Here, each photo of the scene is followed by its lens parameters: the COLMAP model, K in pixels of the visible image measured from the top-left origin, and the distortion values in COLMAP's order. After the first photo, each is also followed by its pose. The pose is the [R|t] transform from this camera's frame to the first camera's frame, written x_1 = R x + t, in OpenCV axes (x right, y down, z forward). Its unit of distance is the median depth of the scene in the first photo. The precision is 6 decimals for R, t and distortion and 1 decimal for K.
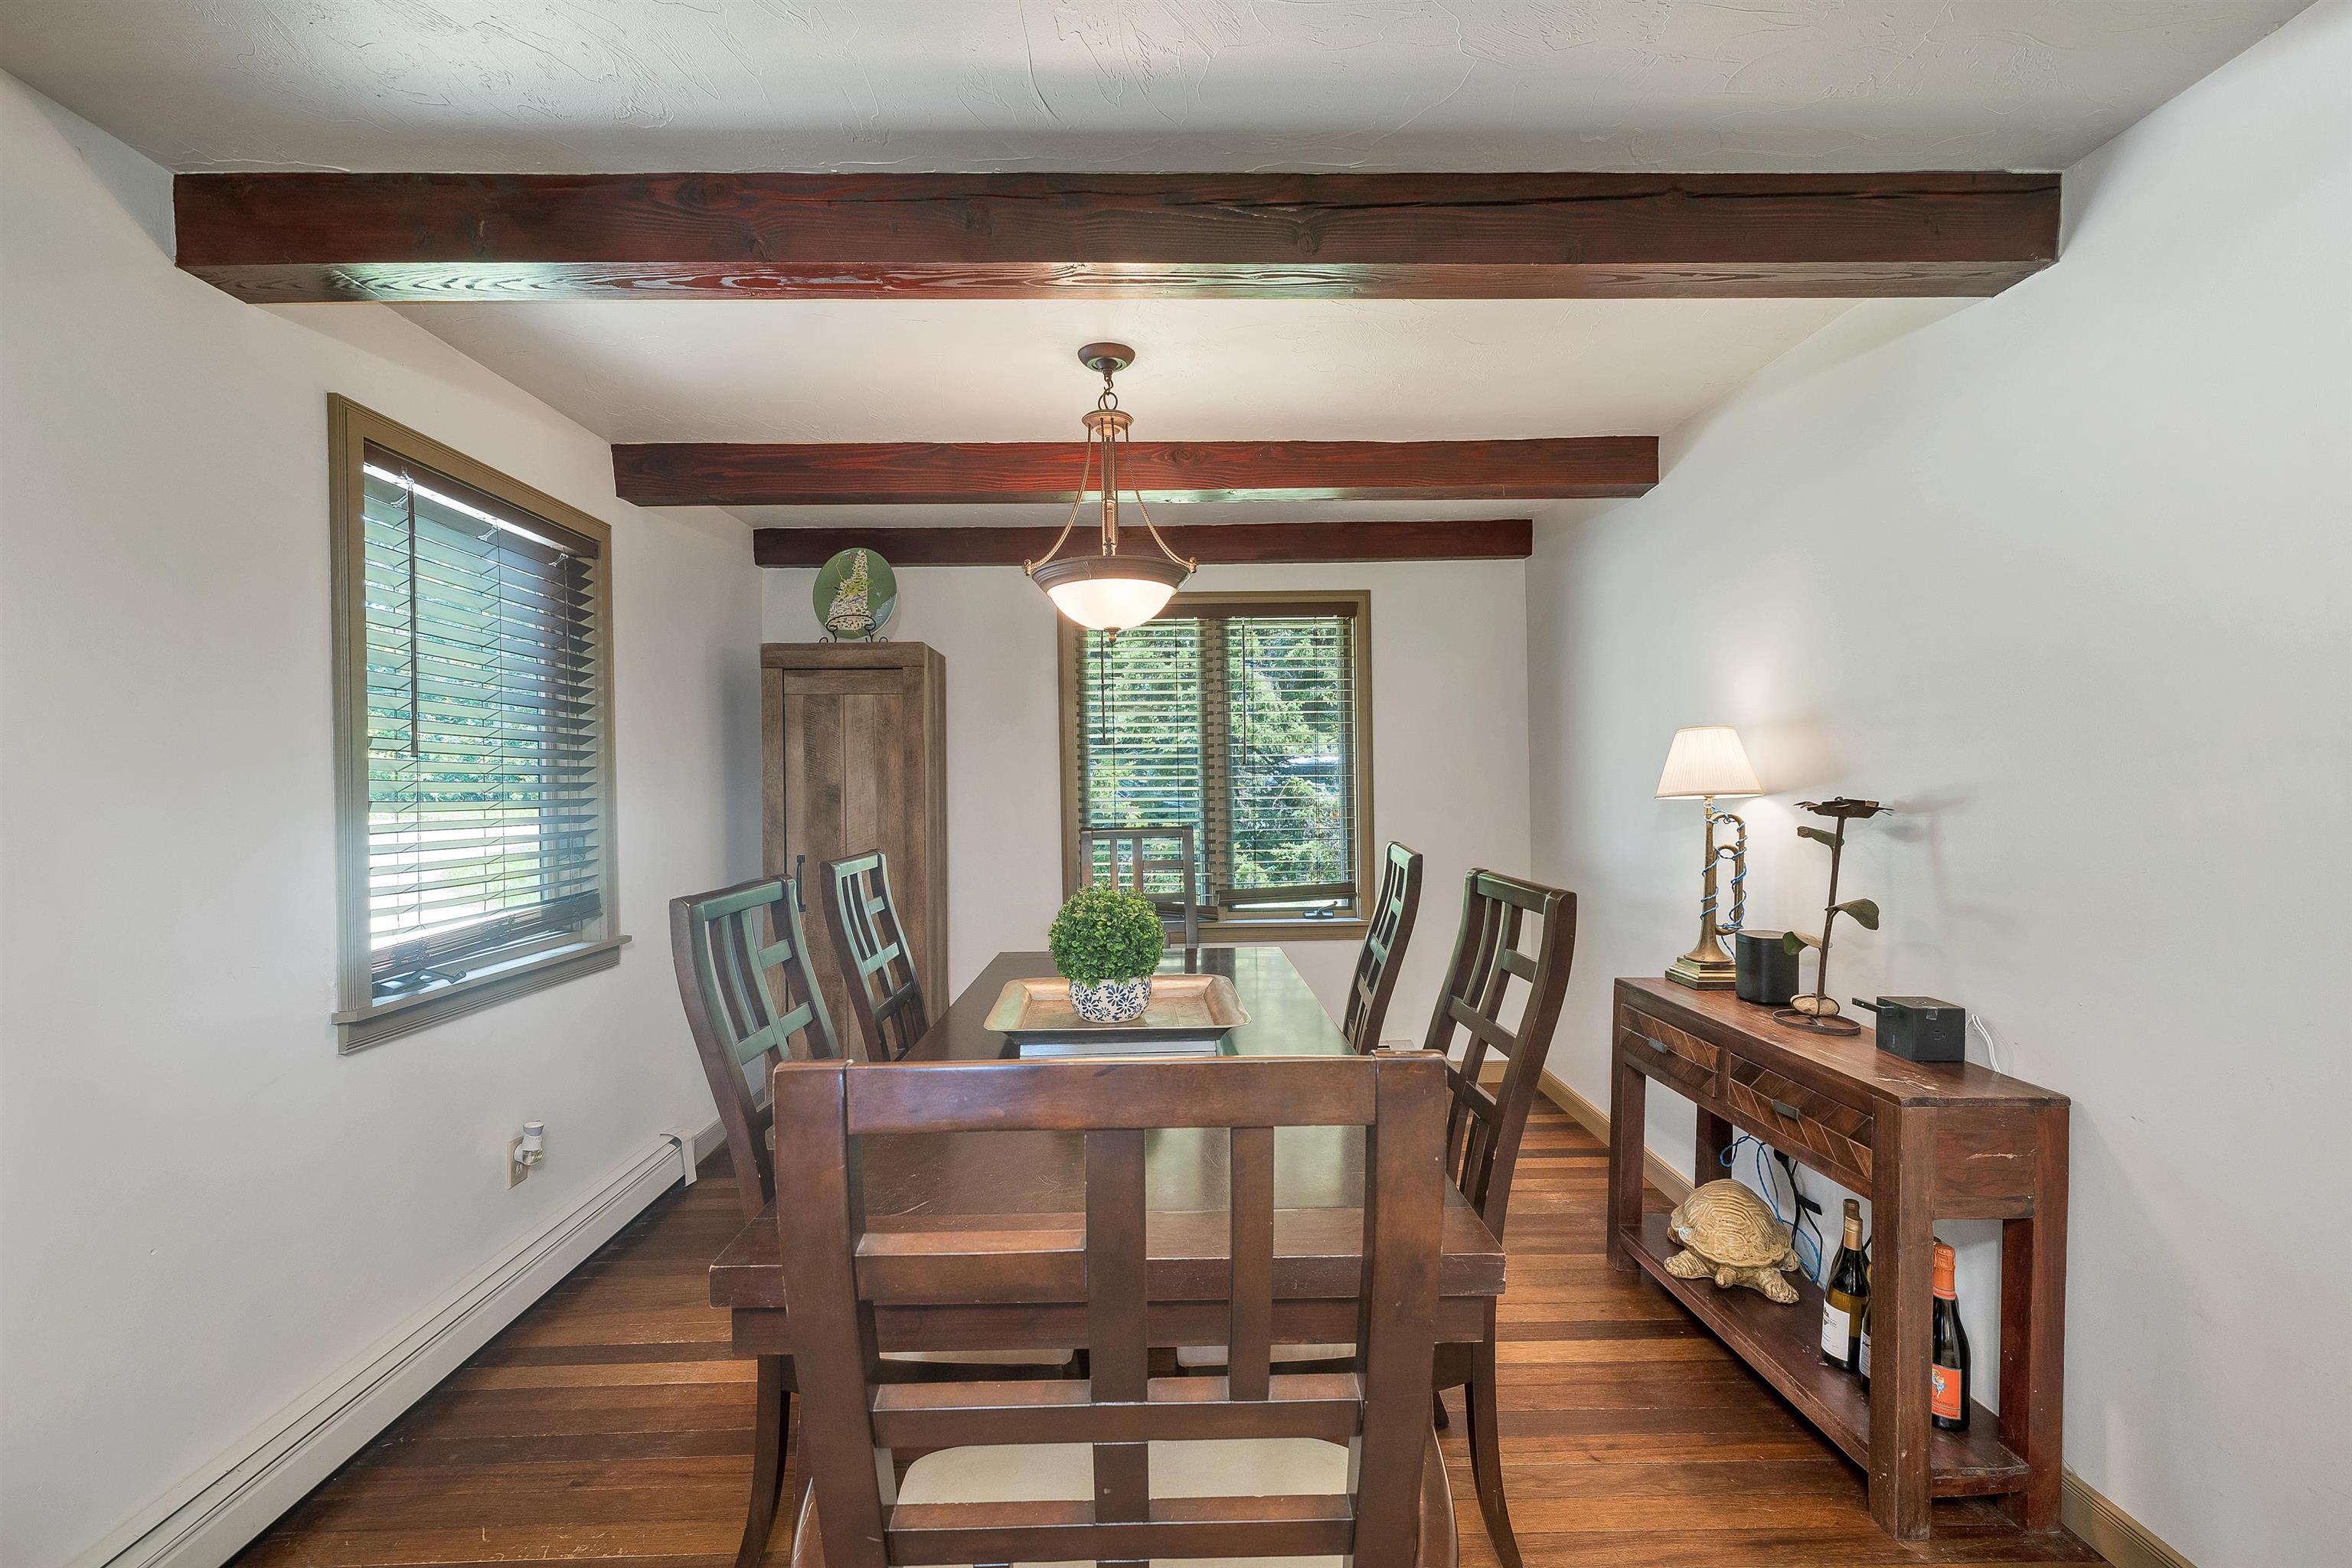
lens RADIAL K [[1022.0, 0, 1249.1], [0, 1022.0, 799.7], [0, 0, 1]] dist [-0.000748, 0.000498]
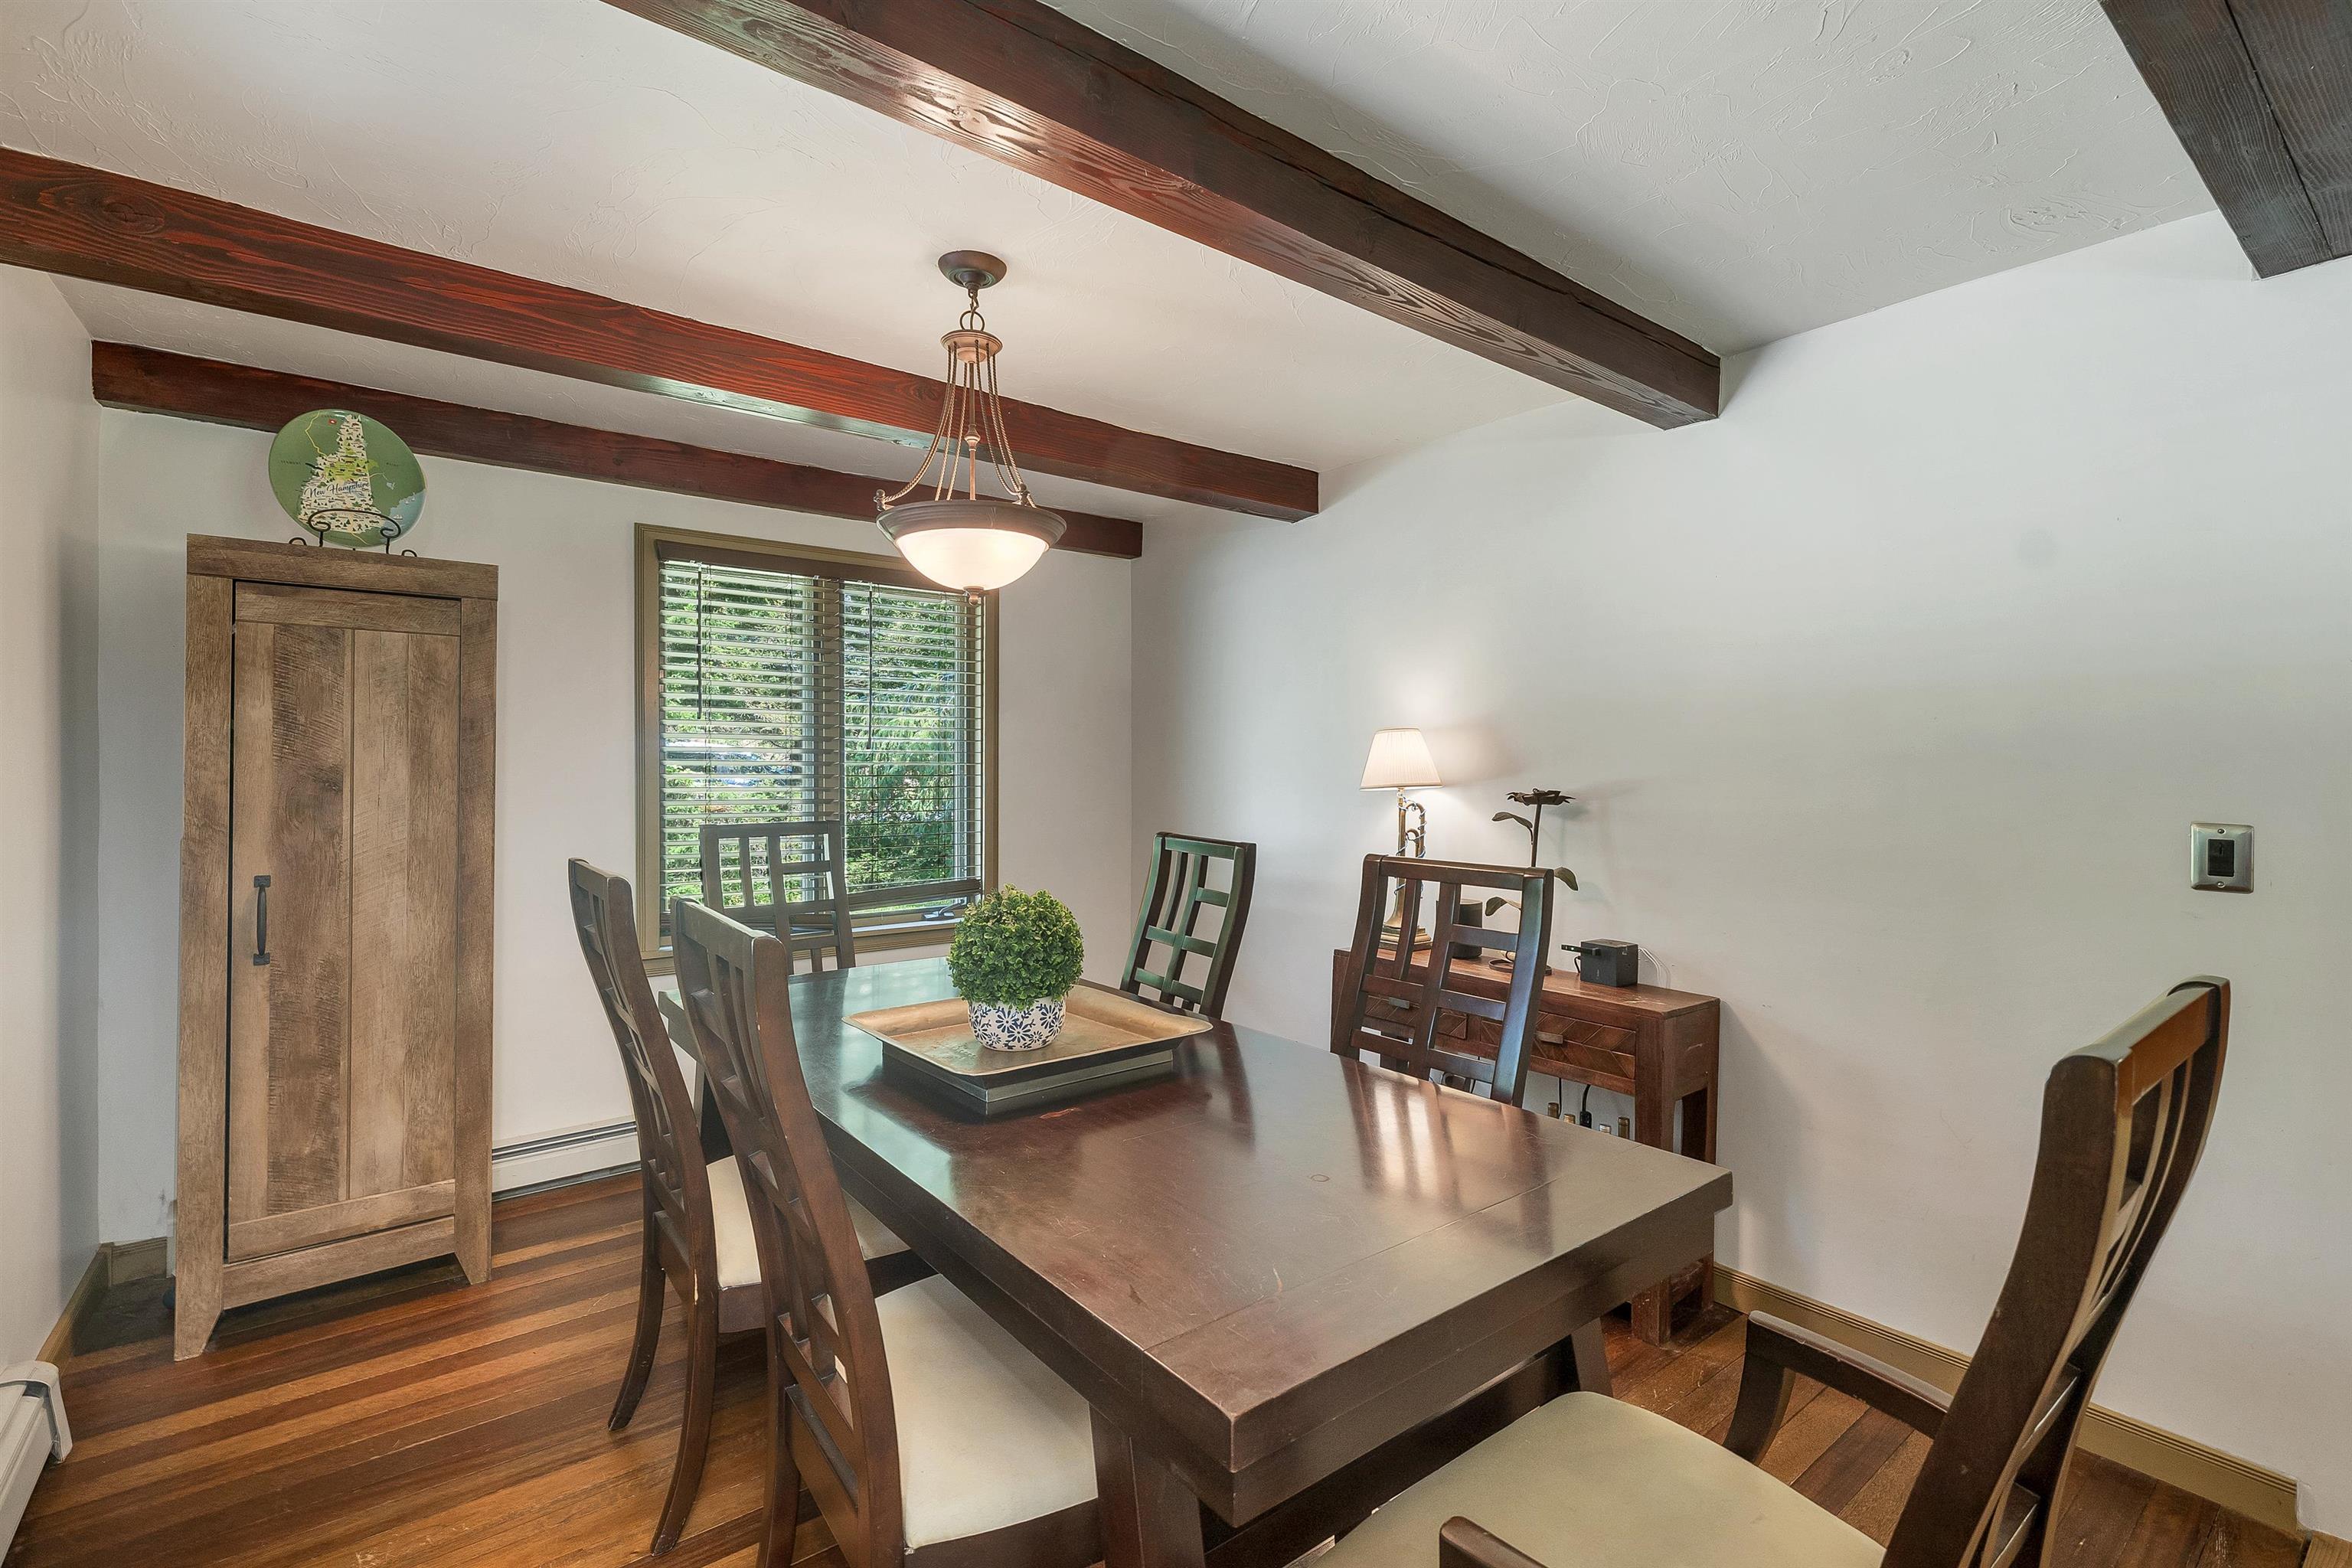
lens RADIAL K [[1022.0, 0, 1193.4], [0, 1022.0, 780.1], [0, 0, 1]] dist [-0.000748, 0.000498]
pose [[0.807840, 0.008226, 0.589344, -0.348998], [-0.001511, 0.999928, -0.011886, 0.001636], [-0.589400, 0.008711, 0.807795, 0.147613]]
